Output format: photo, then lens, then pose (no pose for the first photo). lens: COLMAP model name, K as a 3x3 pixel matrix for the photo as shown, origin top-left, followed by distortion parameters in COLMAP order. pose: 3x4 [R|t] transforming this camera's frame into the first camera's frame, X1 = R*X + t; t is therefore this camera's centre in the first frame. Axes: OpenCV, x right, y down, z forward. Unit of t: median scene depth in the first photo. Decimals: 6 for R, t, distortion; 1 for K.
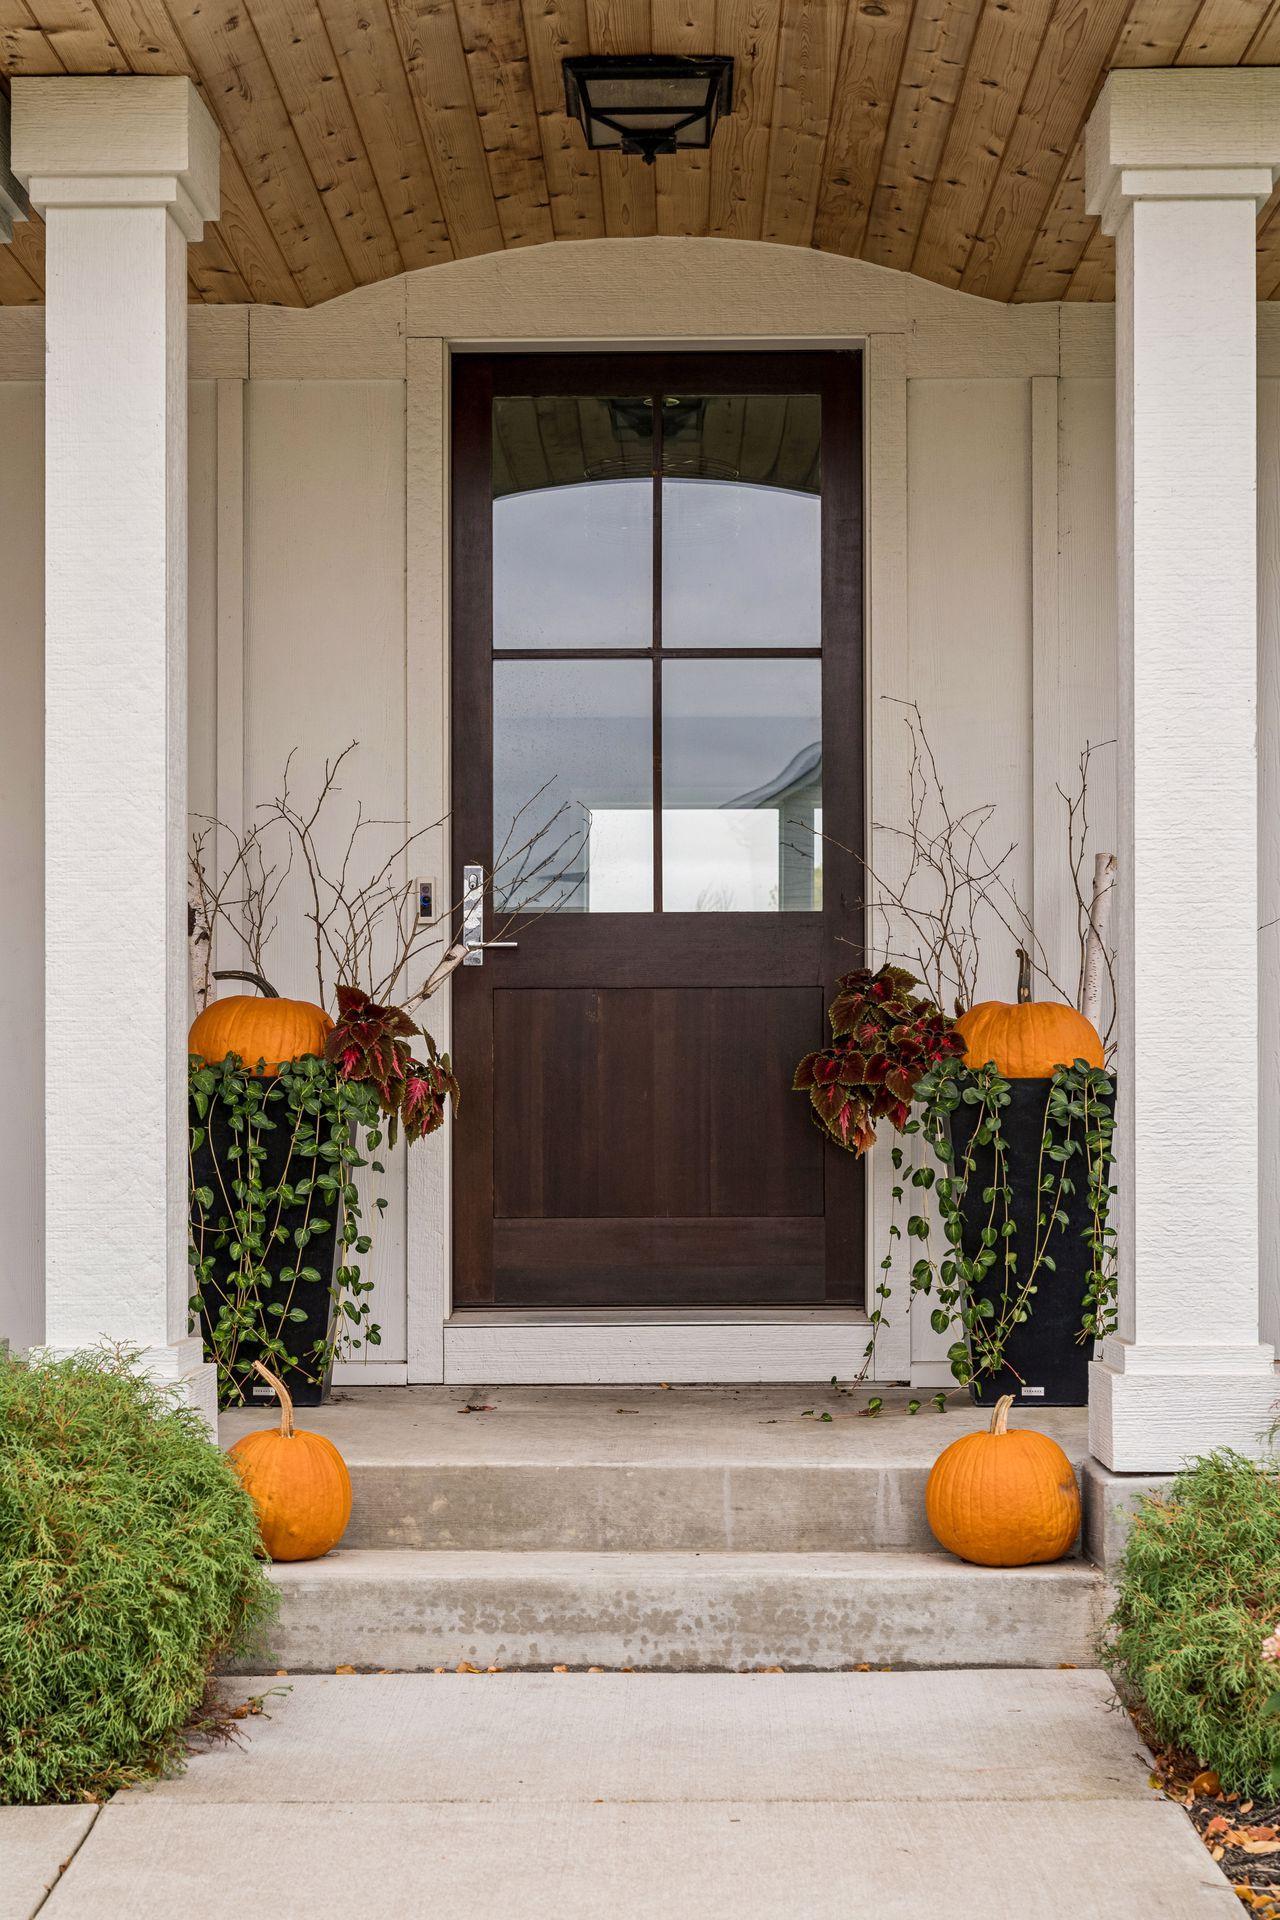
lens RADIAL K [[3156.0, 0, 639.3], [0, 3156.0, 963.4], [0, 0, 1]] dist [0.009184, 0.000000]
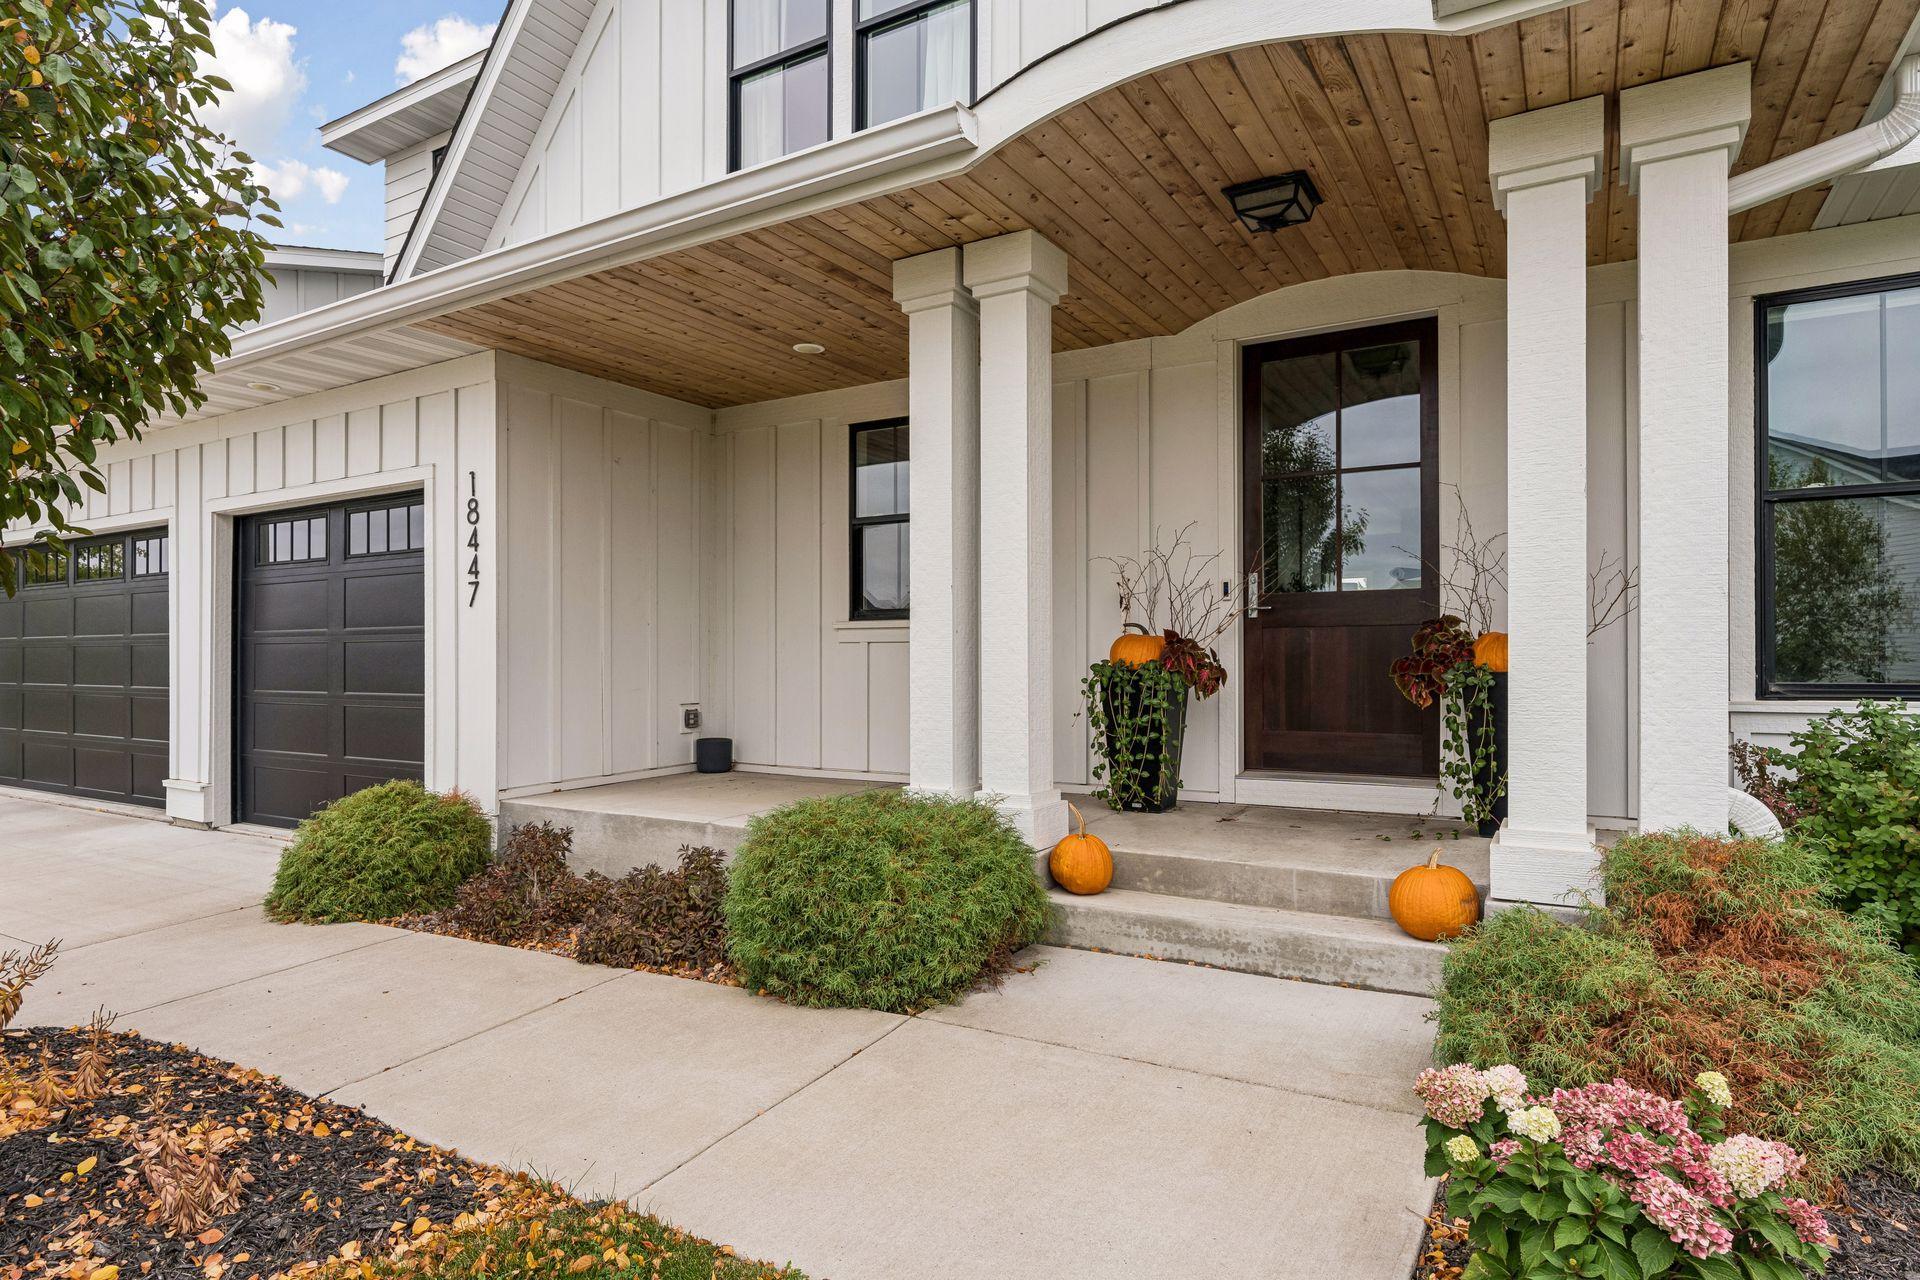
lens RADIAL K [[1051.2, 0, 961.4], [0, 1051.2, 638.0], [0, 0, 1]] dist [-0.007709, 0.001249]
pose [[0.869270, -0.010424, -0.494227, 0.176082], [0.024603, 0.999451, 0.022193, -0.008483], [0.493724, -0.031451, 0.869050, 0.314669]]
